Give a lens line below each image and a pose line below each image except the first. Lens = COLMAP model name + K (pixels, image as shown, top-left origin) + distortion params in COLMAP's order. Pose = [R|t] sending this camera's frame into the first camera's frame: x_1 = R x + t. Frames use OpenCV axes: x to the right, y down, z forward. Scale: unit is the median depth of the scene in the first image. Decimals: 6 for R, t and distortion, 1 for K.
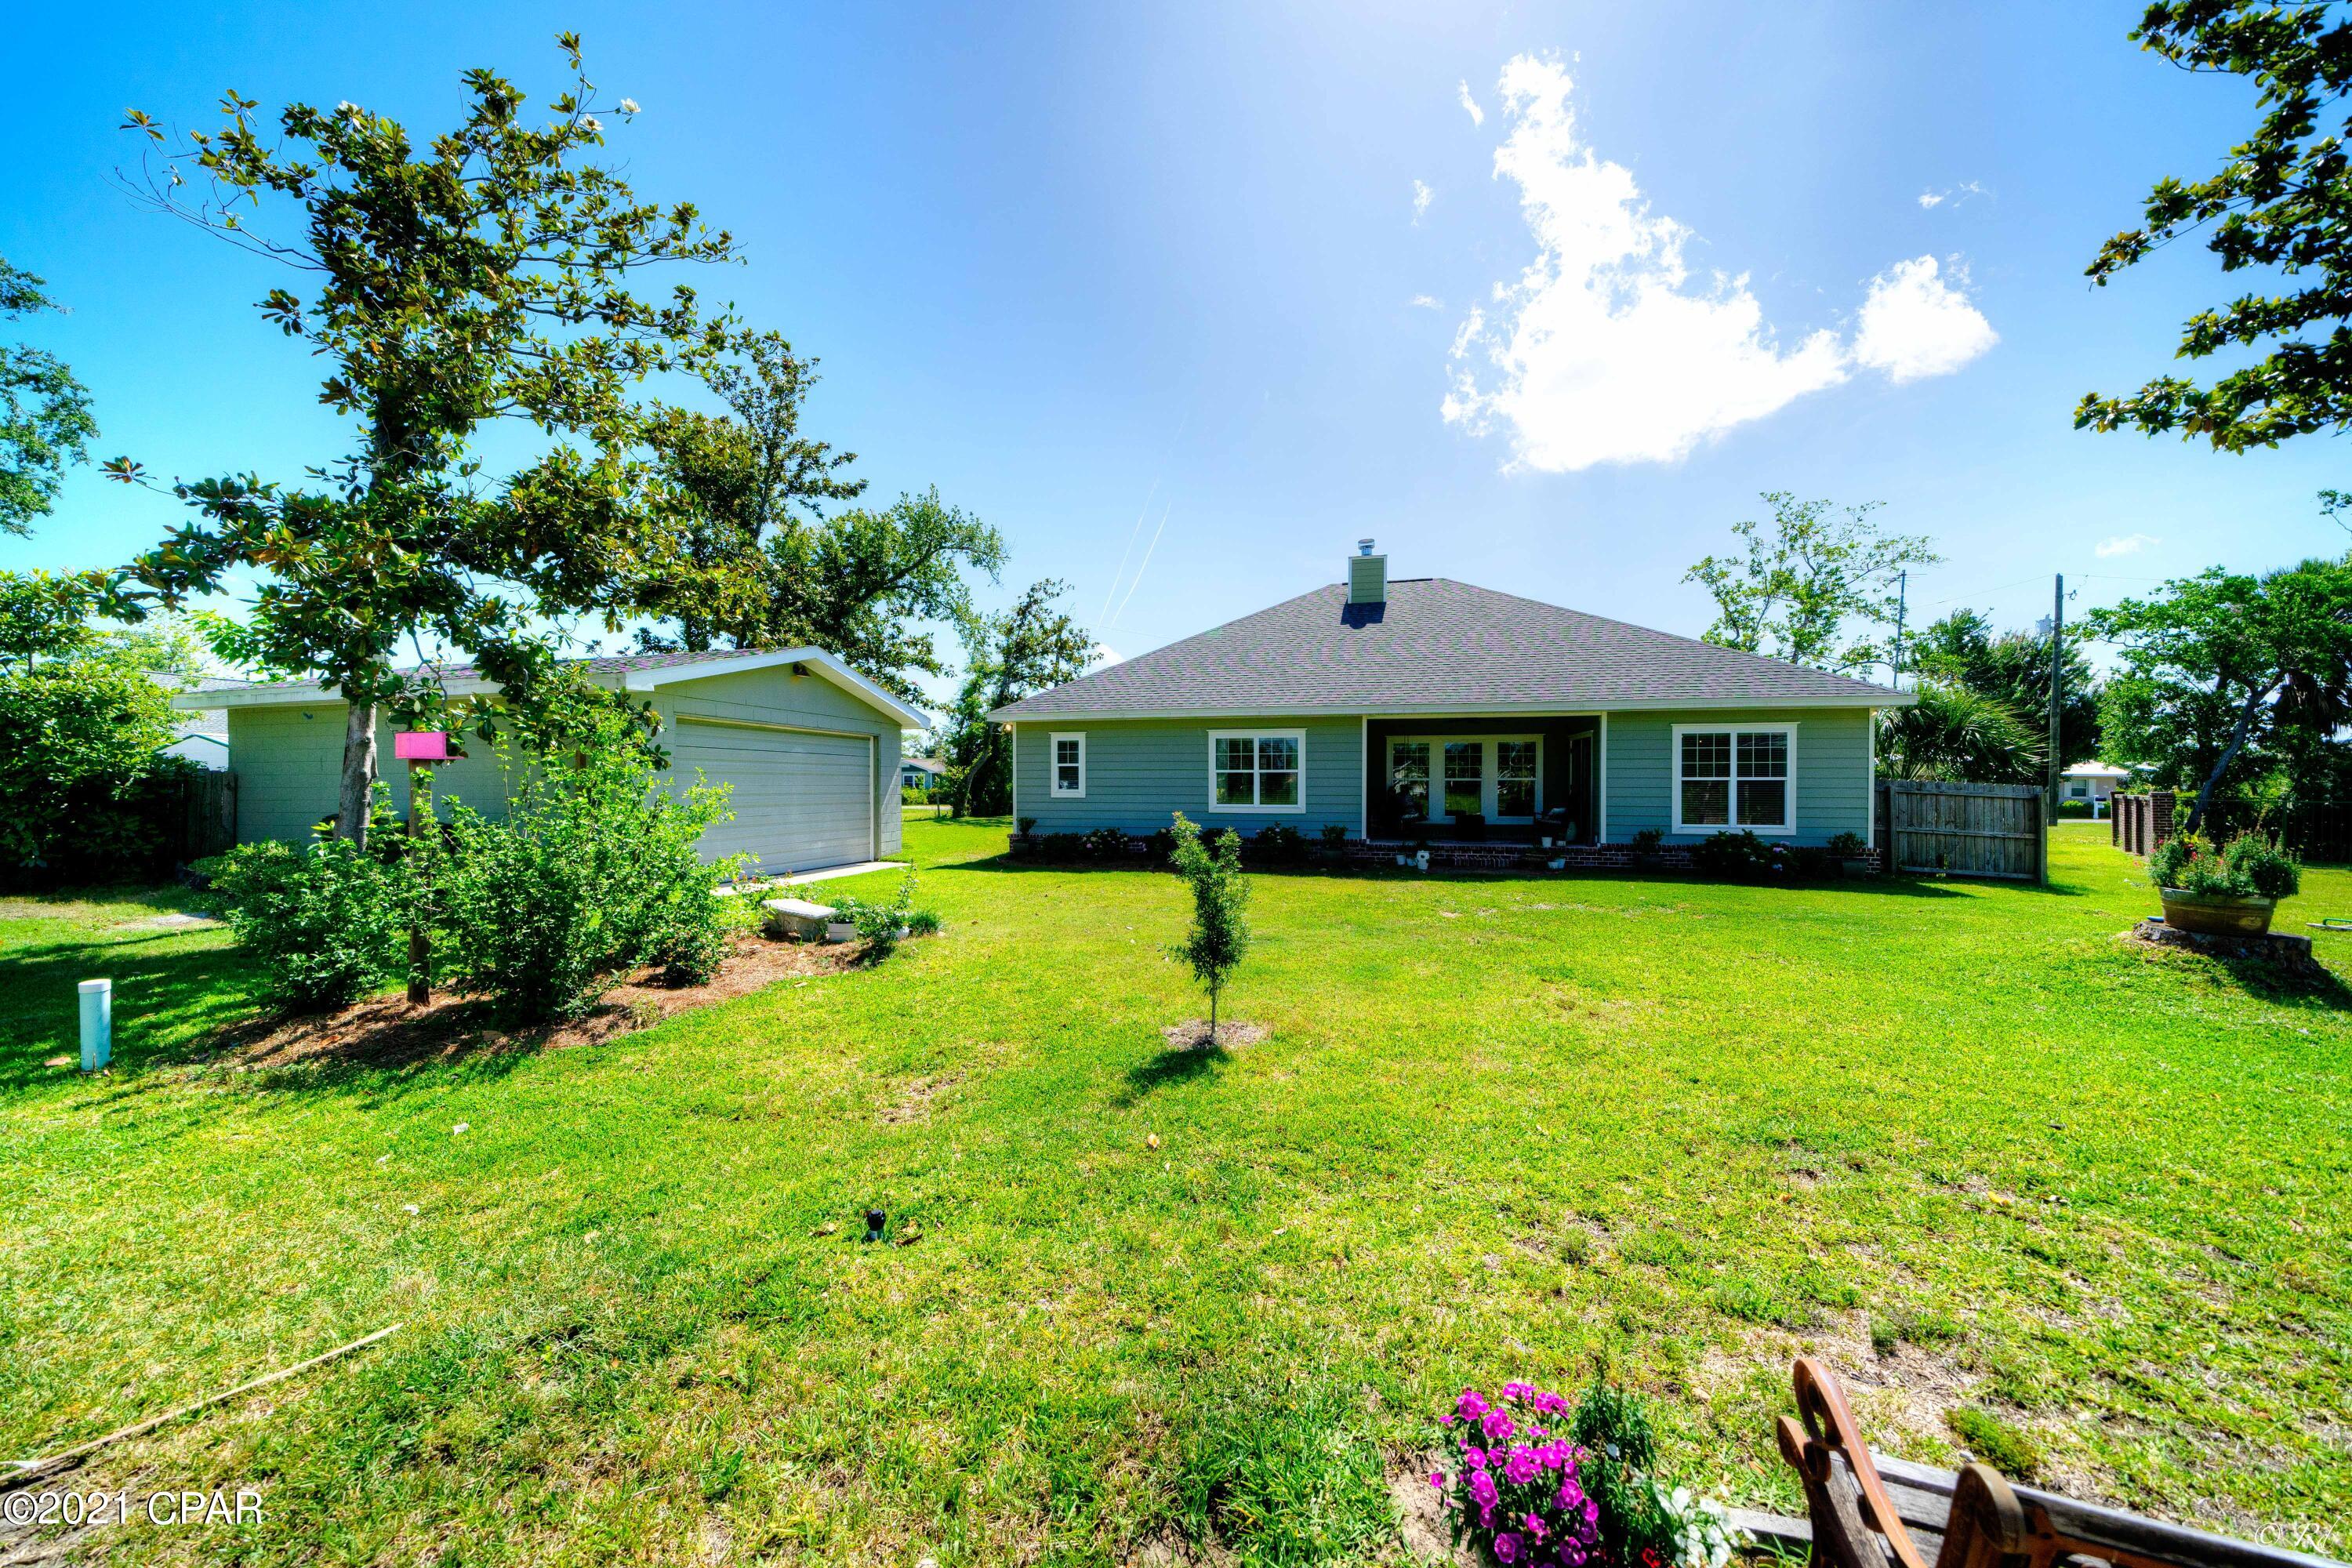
lens RADIAL K [[785.2, 0, 1176.0], [0, 785.2, 784.0], [0, 0, 1]] dist [0.000730, 0.000166]
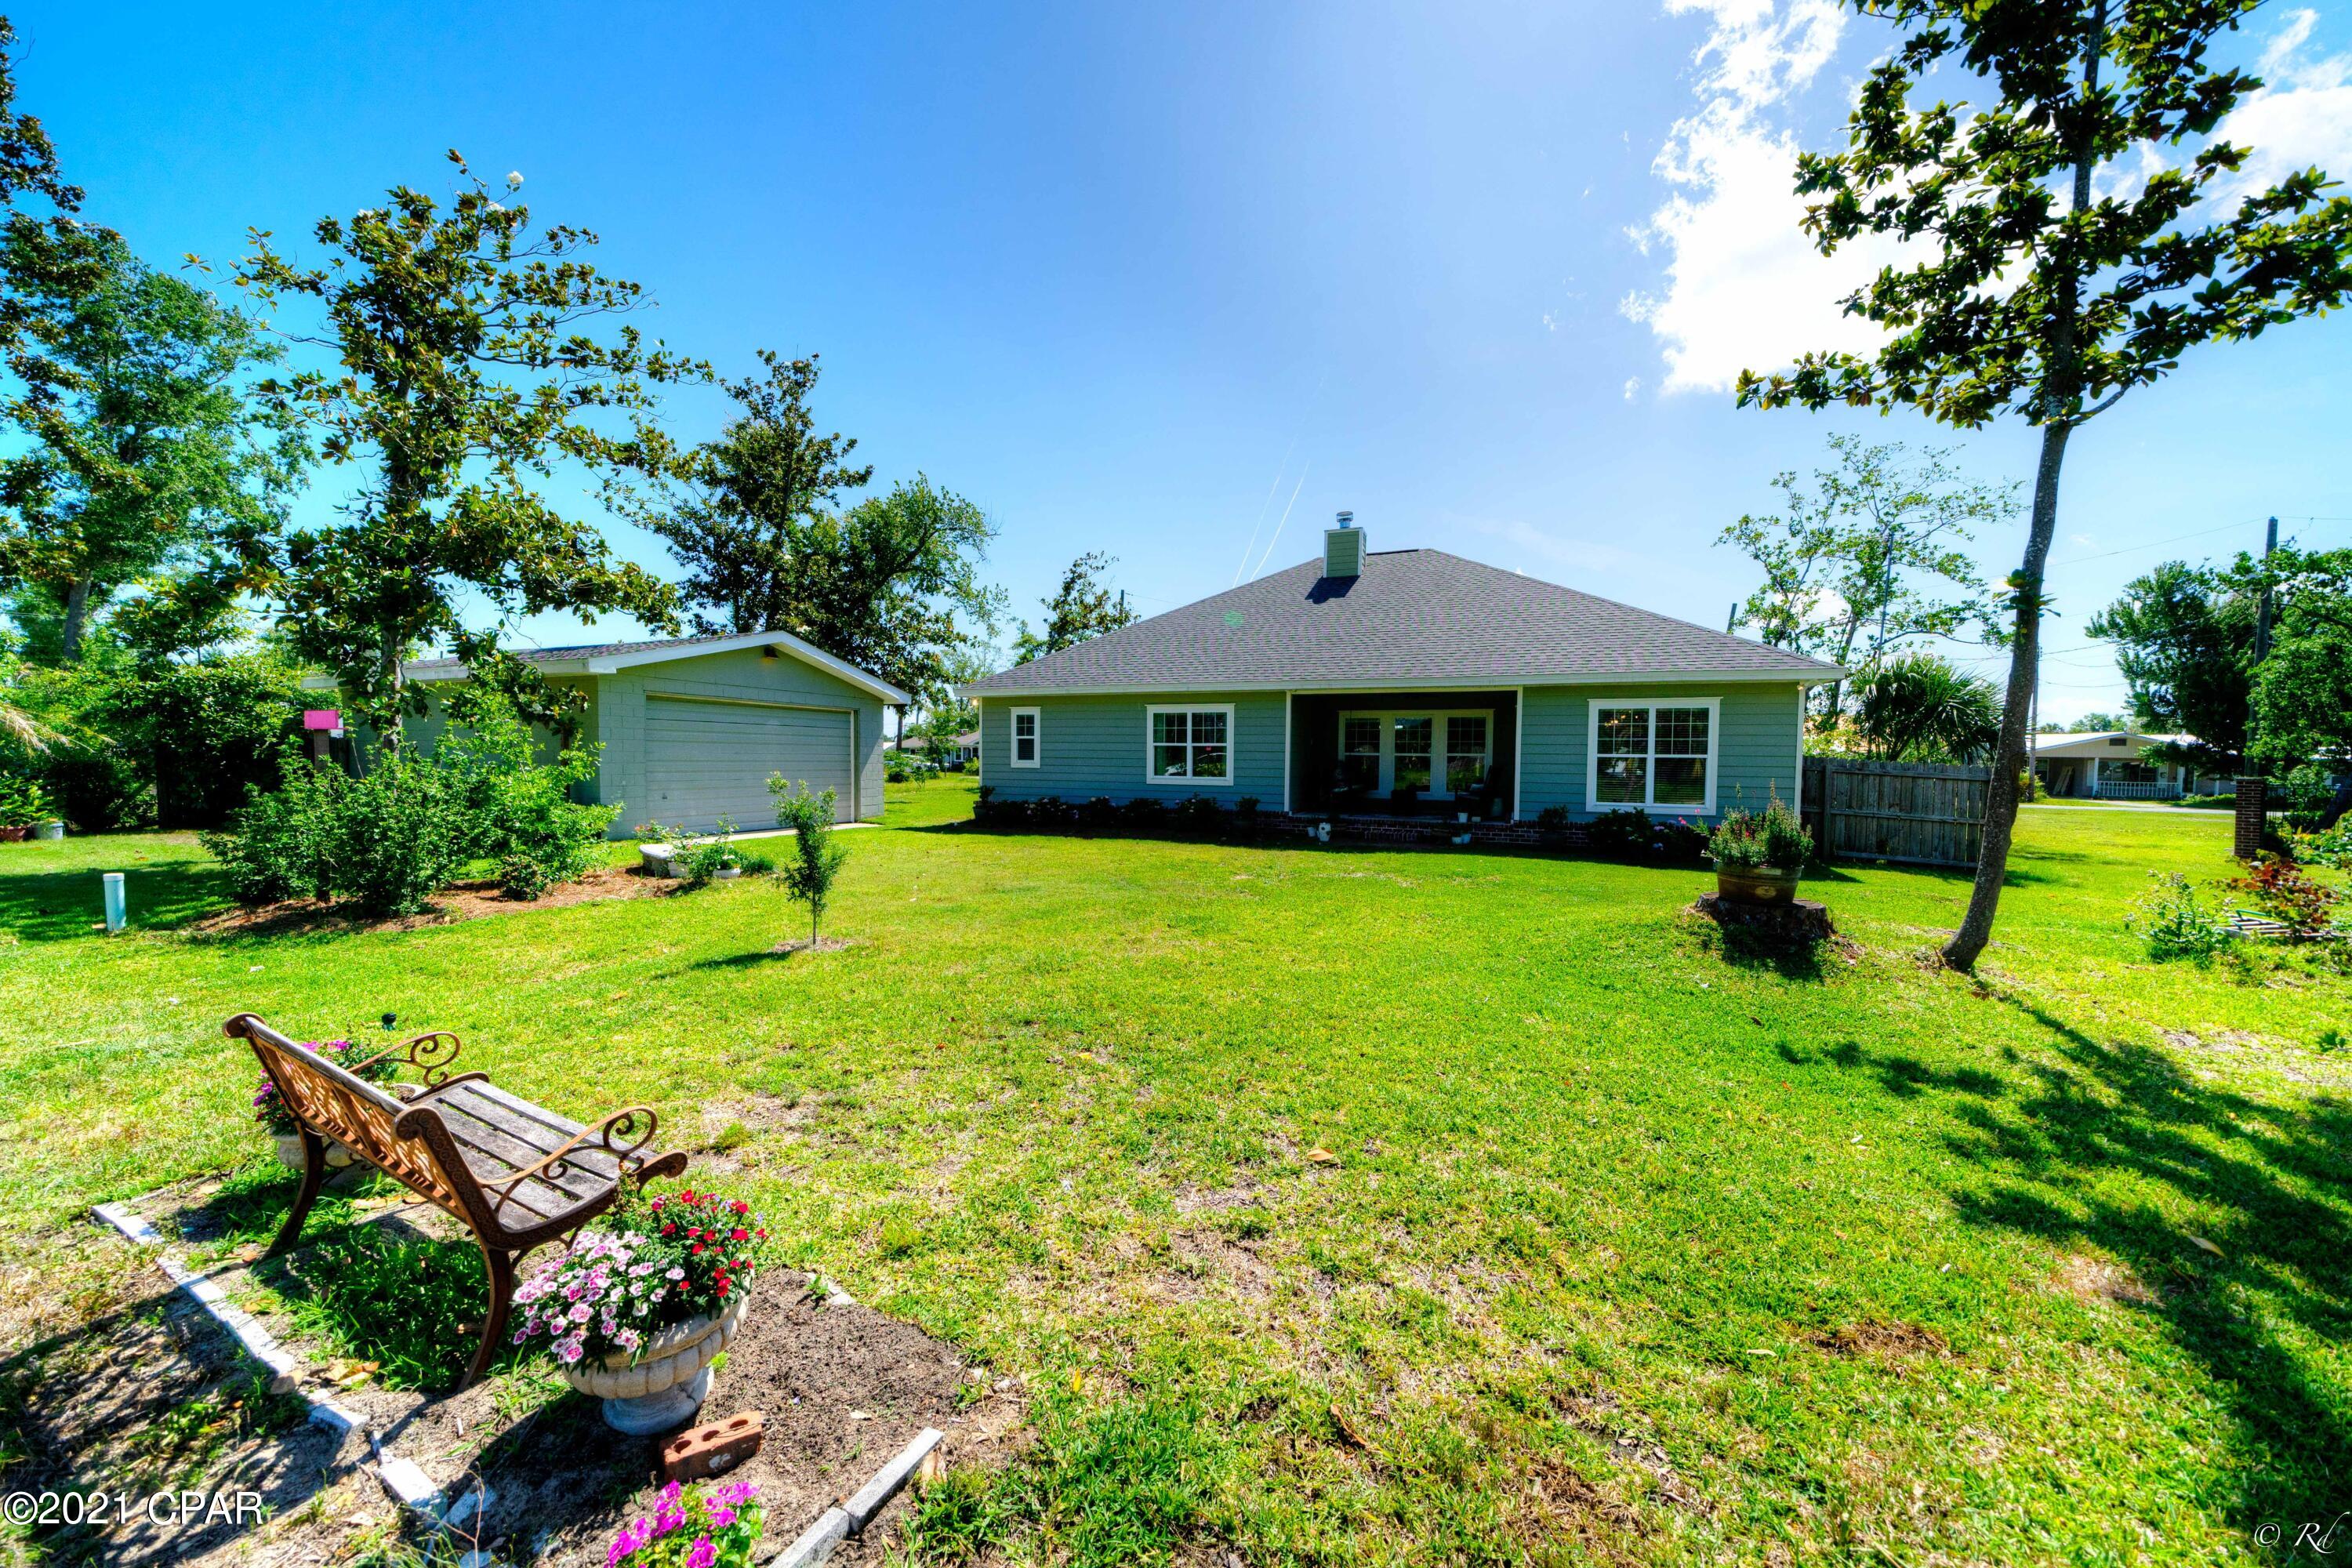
lens RADIAL K [[801.2, 0, 1173.6], [0, 801.2, 787.2], [0, 0, 1]] dist [-0.004308, -0.000248]
pose [[0.988506, 0.015795, -0.150357, 0.247498], [-0.010463, 0.999290, 0.036189, 0.002138], [0.150822, -0.034200, 0.987969, -0.056828]]
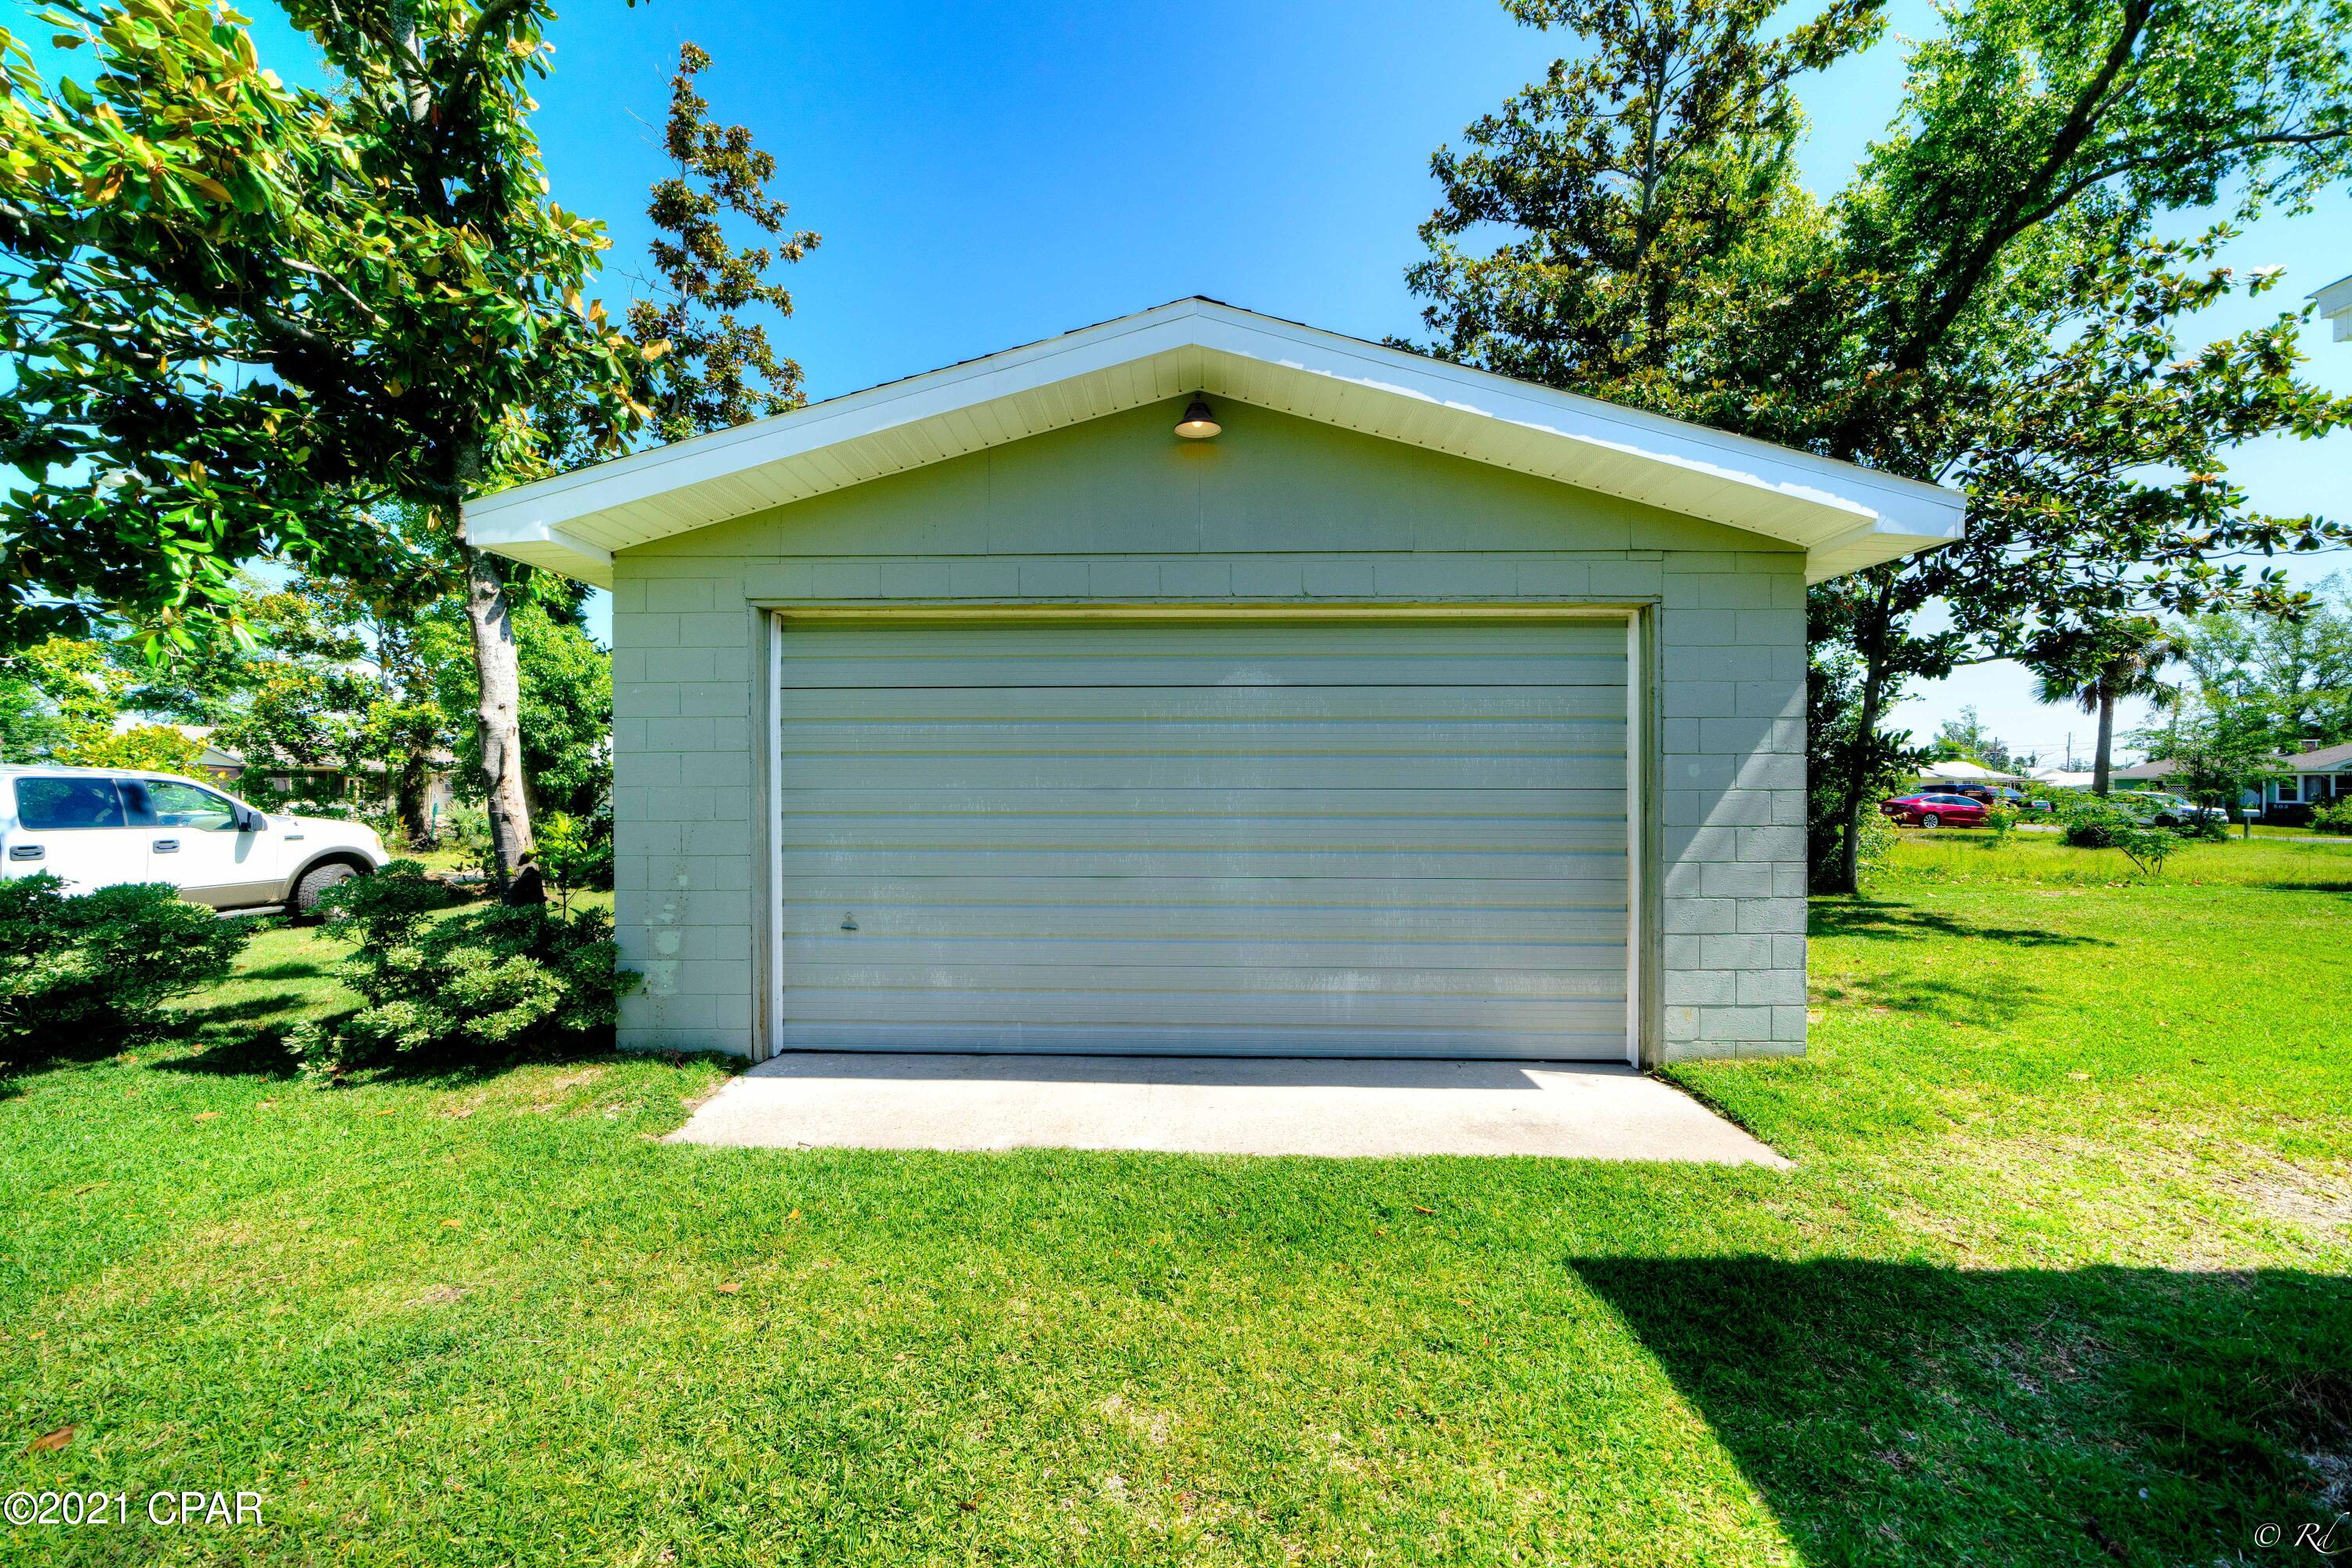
lens RADIAL K [[801.2, 0, 1173.6], [0, 801.2, 787.2], [0, 0, 1]] dist [-0.004308, -0.000248]
pose [[0.203891, 0.000829, -0.978993, -0.156700], [-0.005325, 0.999986, -0.000263, 0.002739], [0.978979, 0.005267, 0.203893, 0.835405]]
